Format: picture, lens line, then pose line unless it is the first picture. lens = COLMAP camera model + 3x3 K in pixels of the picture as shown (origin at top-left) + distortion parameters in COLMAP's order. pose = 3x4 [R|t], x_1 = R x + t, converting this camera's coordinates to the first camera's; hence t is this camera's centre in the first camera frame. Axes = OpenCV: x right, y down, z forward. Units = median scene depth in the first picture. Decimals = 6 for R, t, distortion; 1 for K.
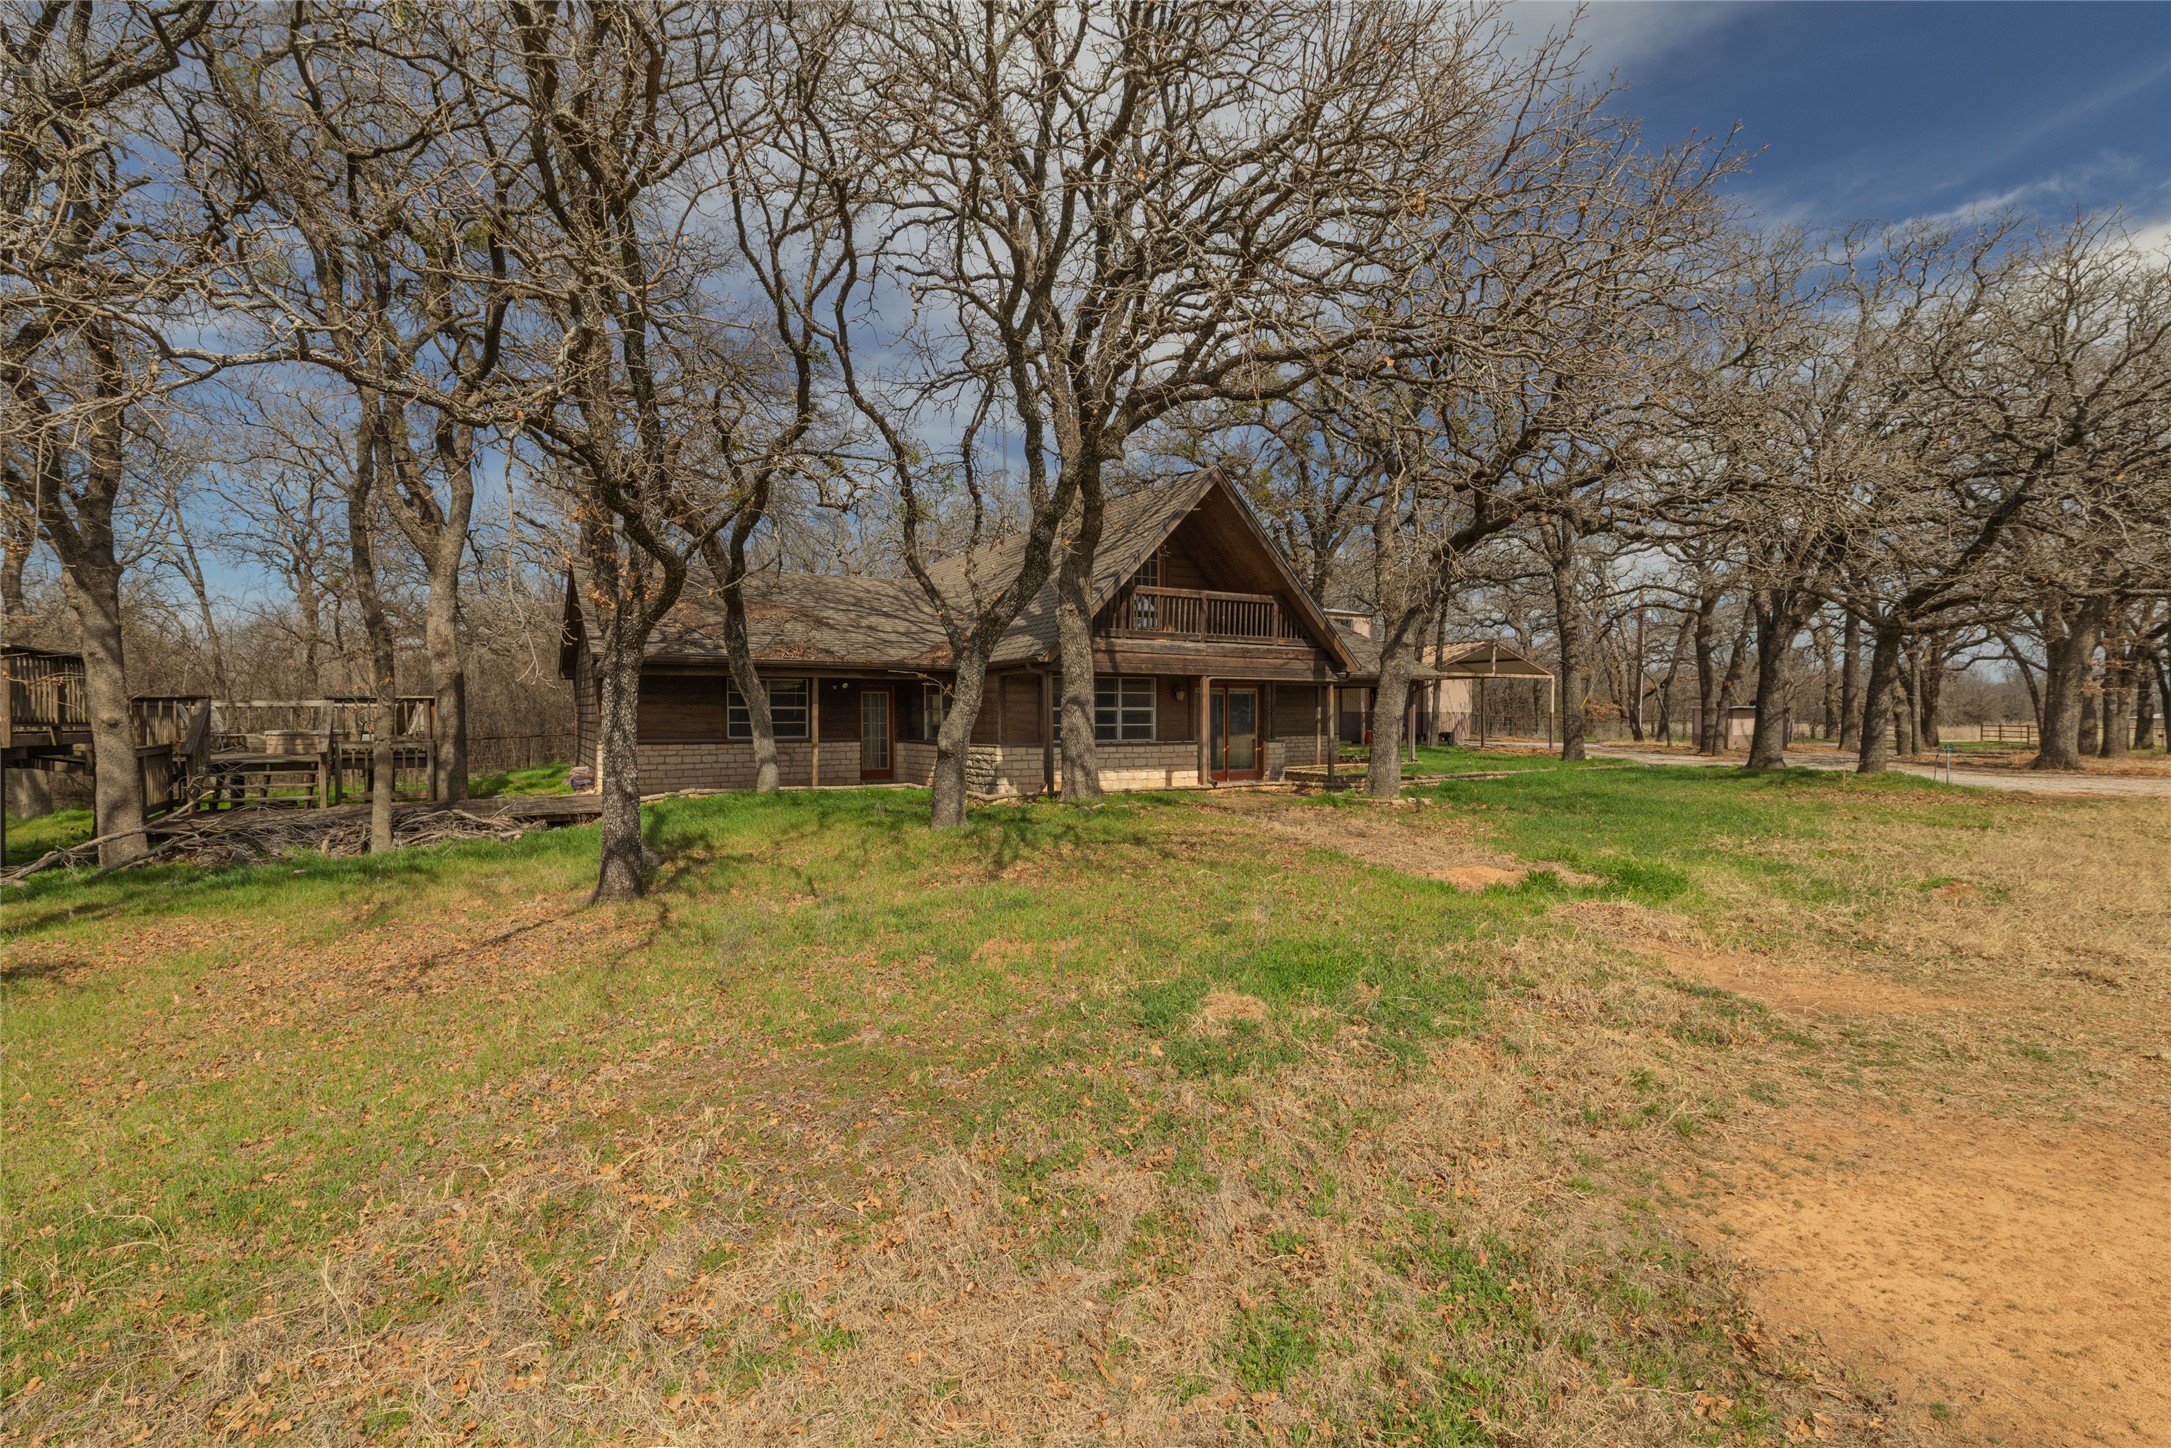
lens RADIAL K [[1031.8, 0, 1085.5], [0, 1031.8, 721.5], [0, 0, 1]] dist [-0.000749, 0.001053]
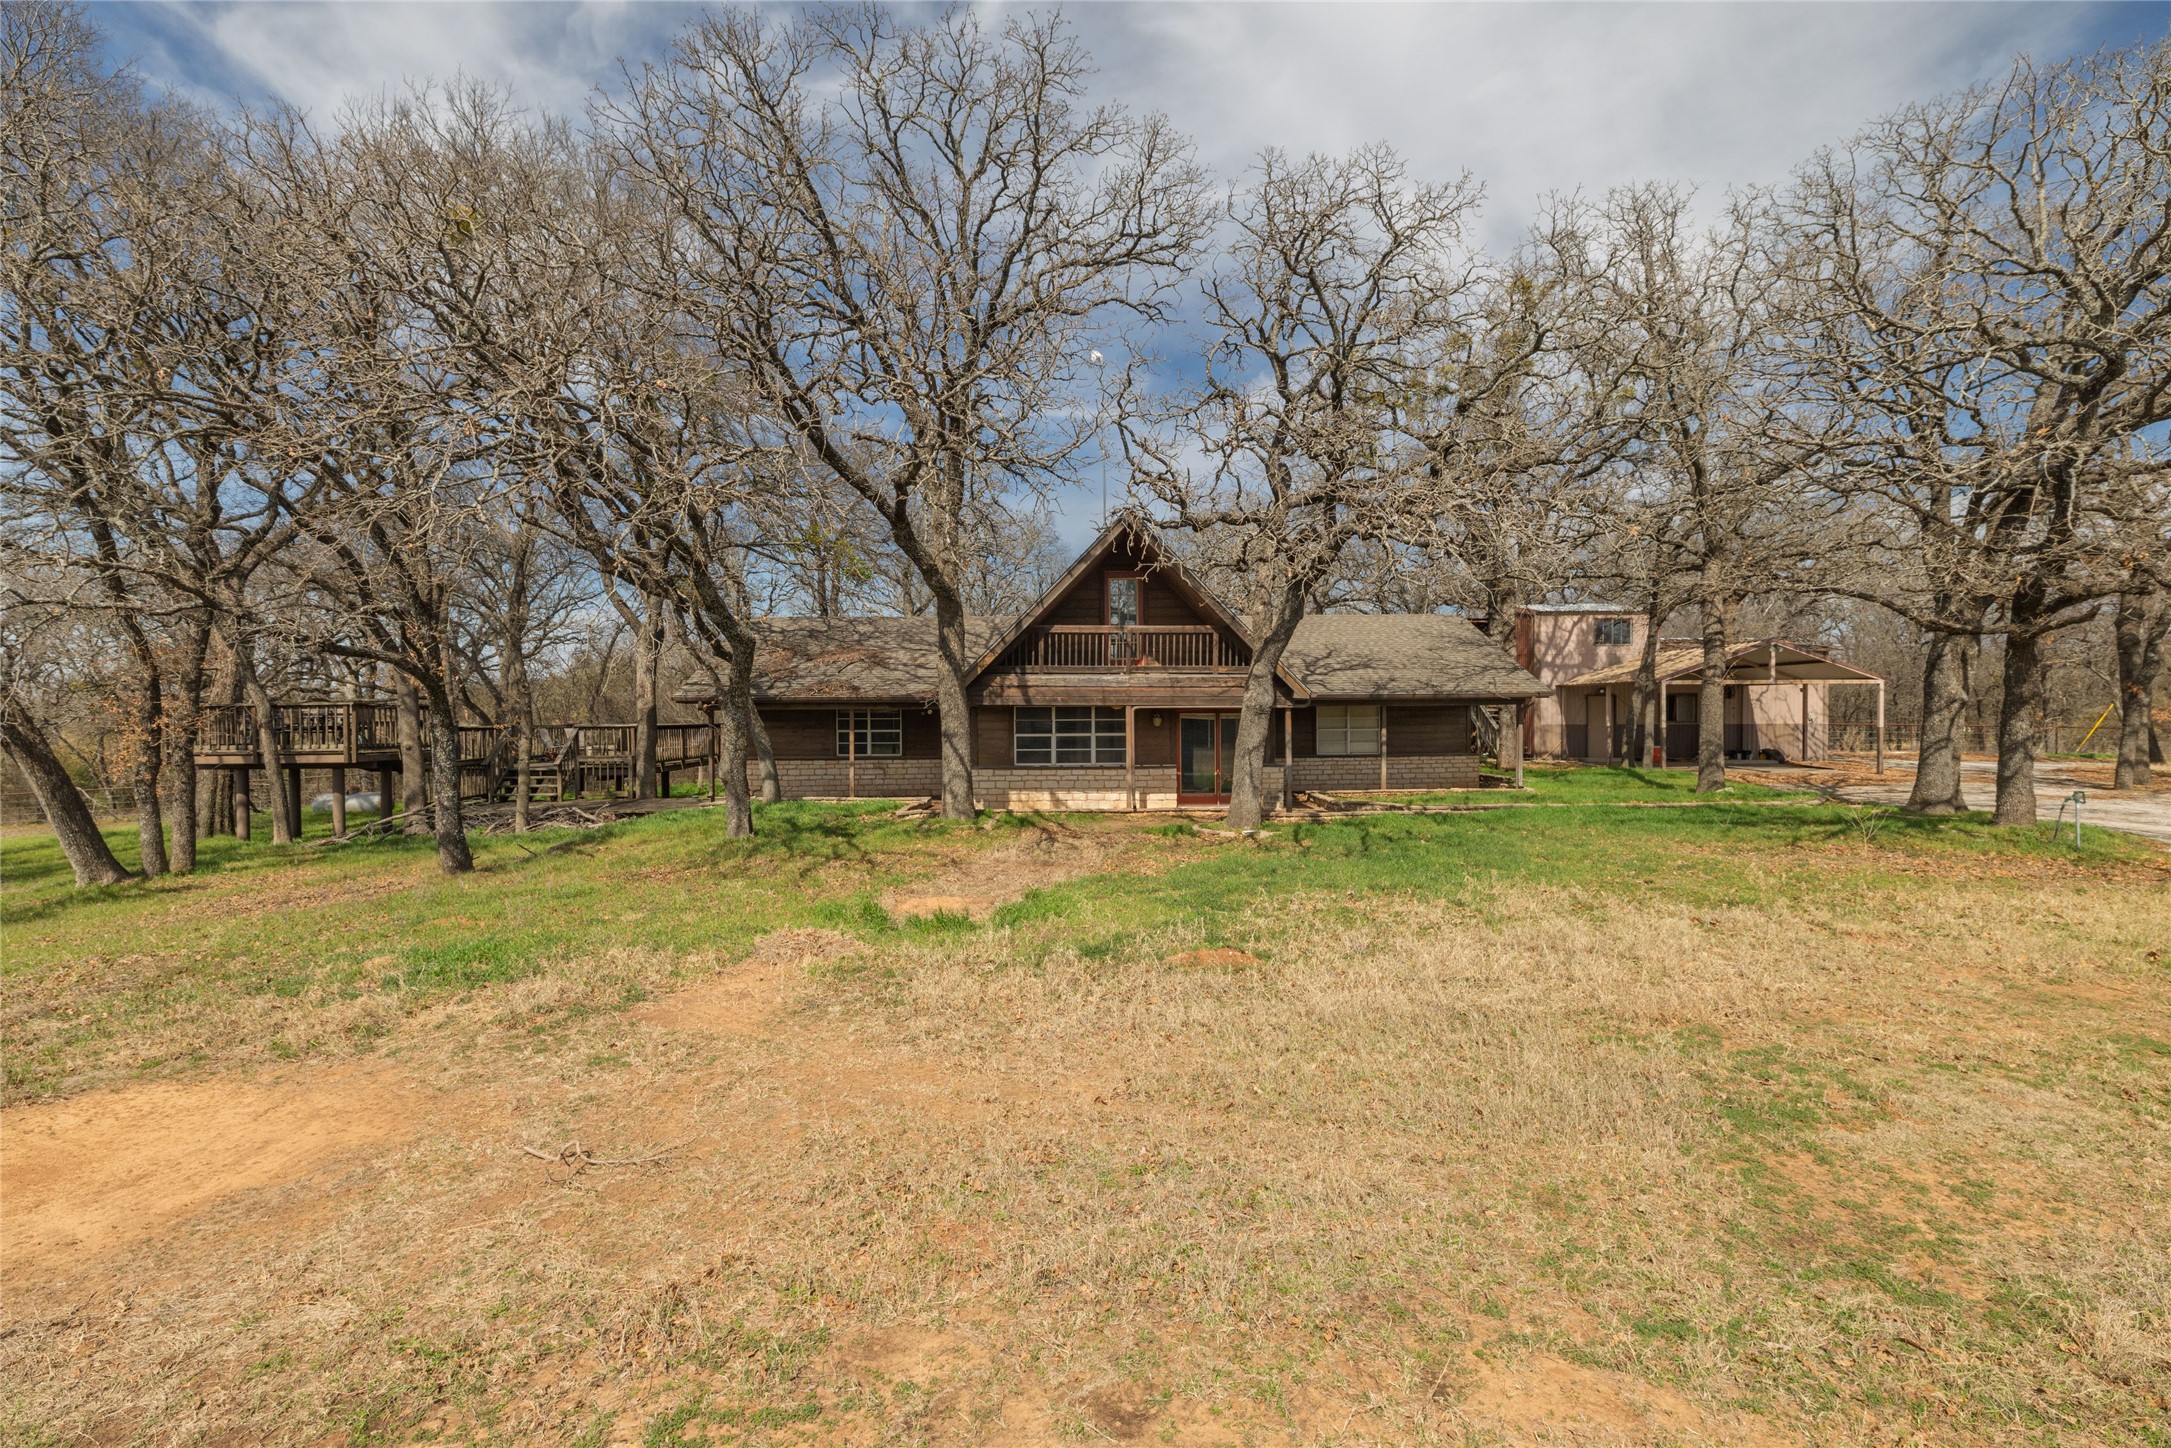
lens RADIAL K [[1031.8, 0, 1086.1], [0, 1031.8, 728.4], [0, 0, 1]] dist [-0.000749, 0.001053]
pose [[0.892358, 0.002163, -0.451322, 0.523060], [0.000763, 0.999980, 0.006300, -0.026336], [0.451327, -0.005966, 0.892339, 0.027586]]
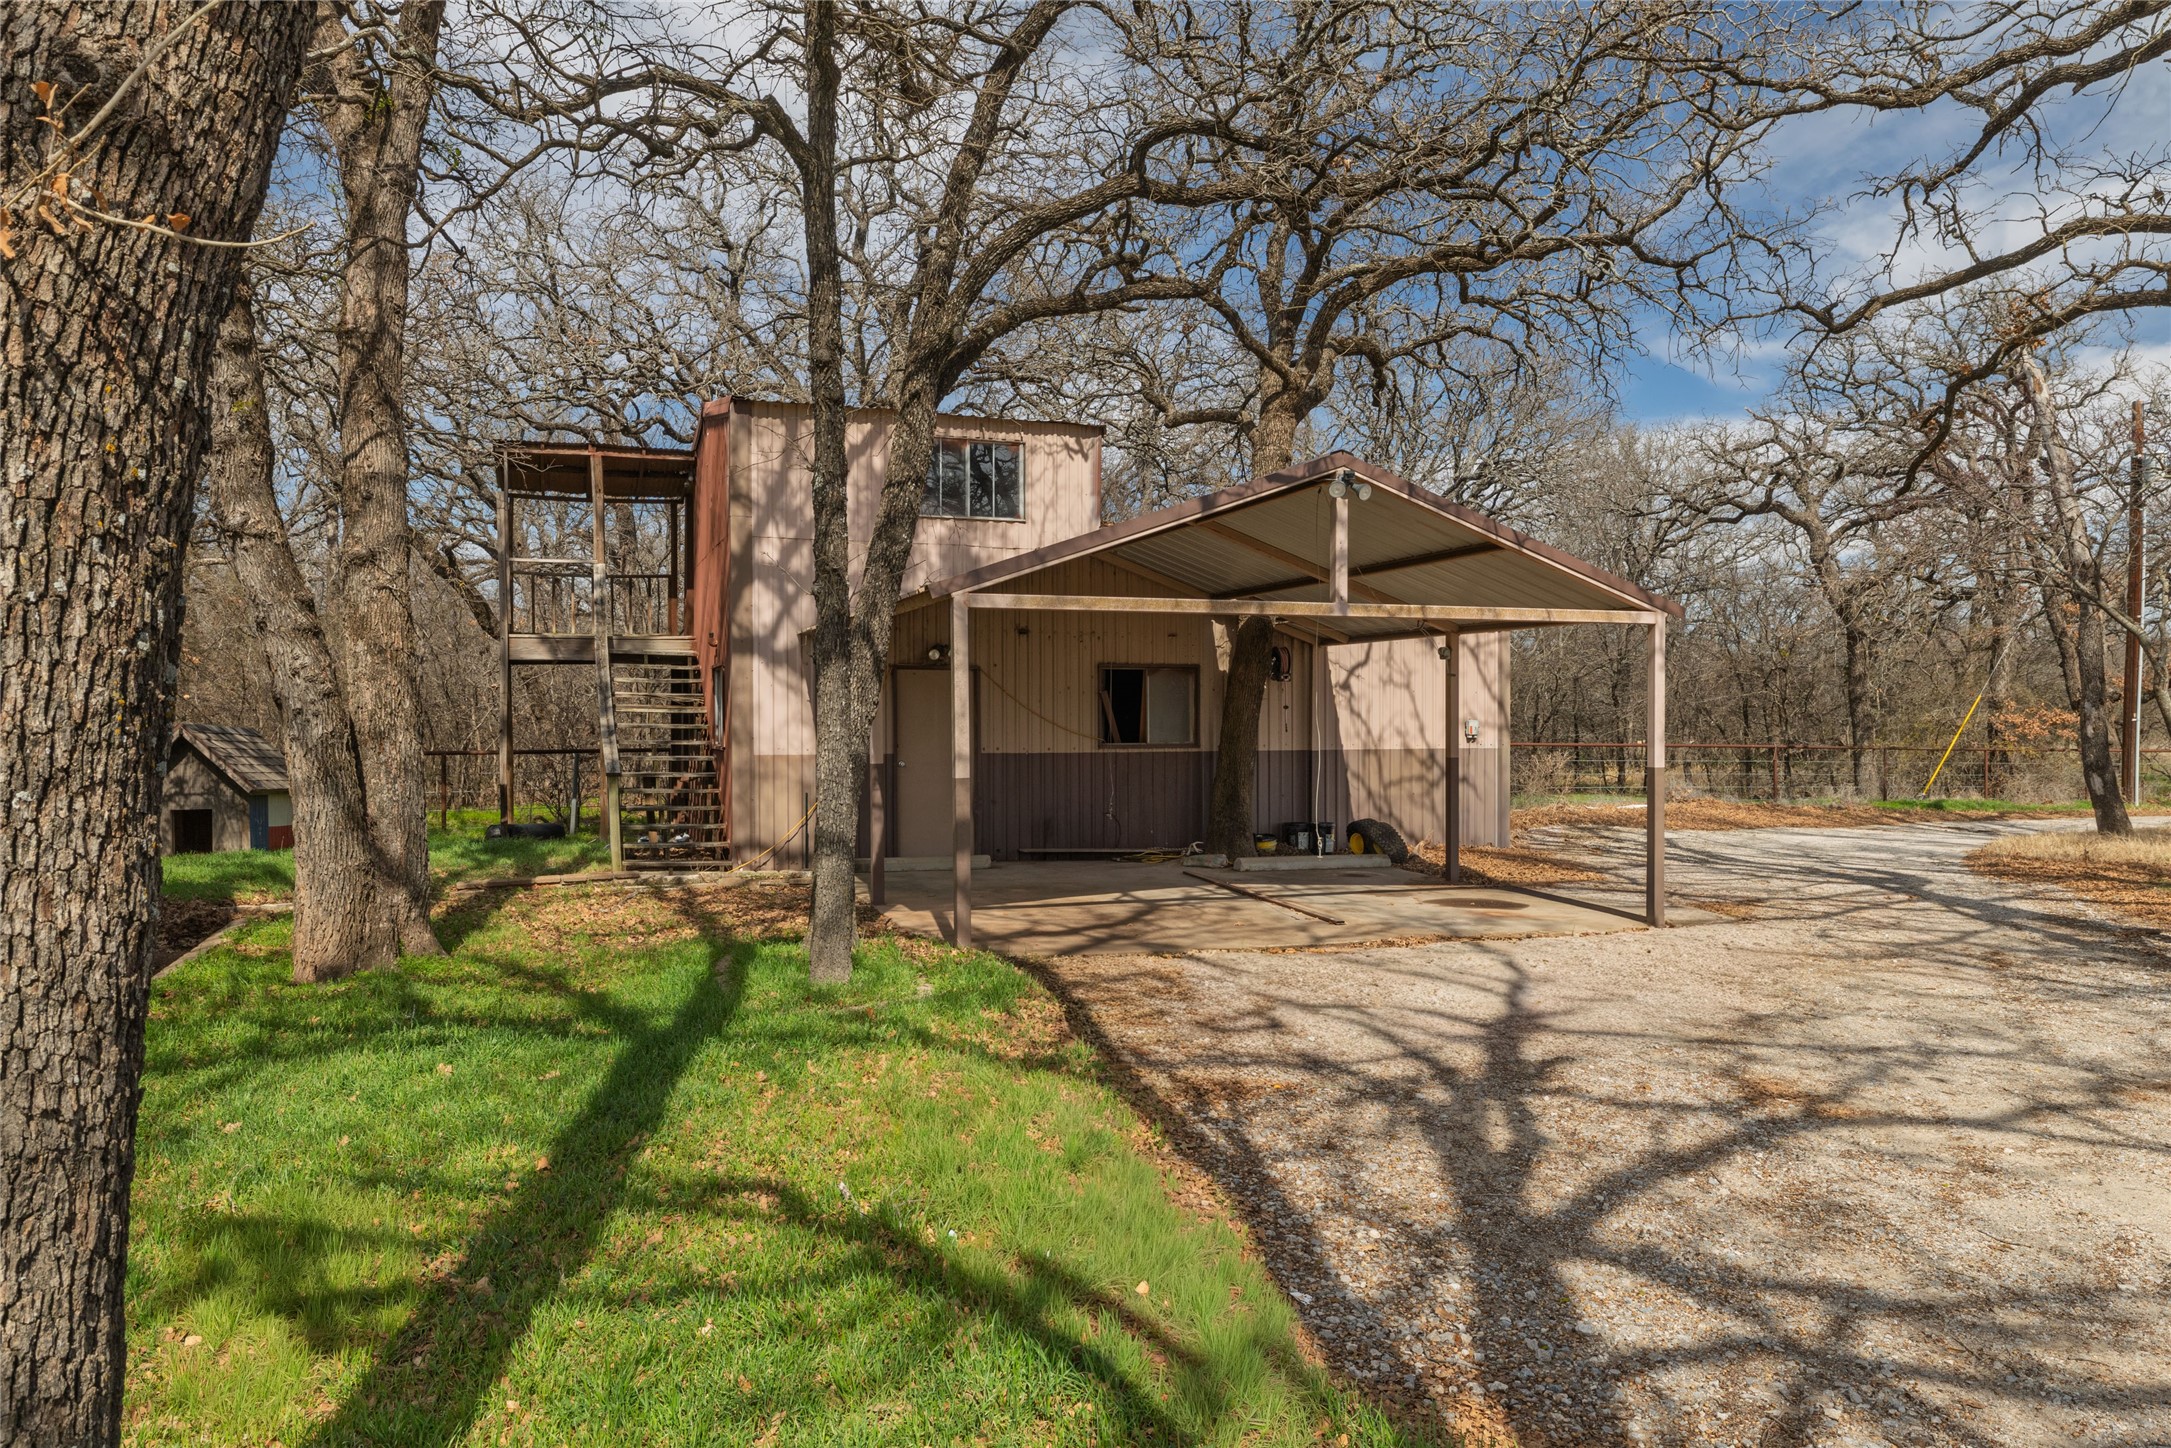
lens RADIAL K [[1465.6, 0, 1083.5], [0, 1465.6, 725.8], [0, 0, 1]] dist [0.030122, 0.000960]
pose [[0.992882, -0.003360, -0.119056, 0.701787], [0.003020, 0.999991, -0.003035, -0.036134], [0.119065, 0.002654, 0.992883, 1.206830]]
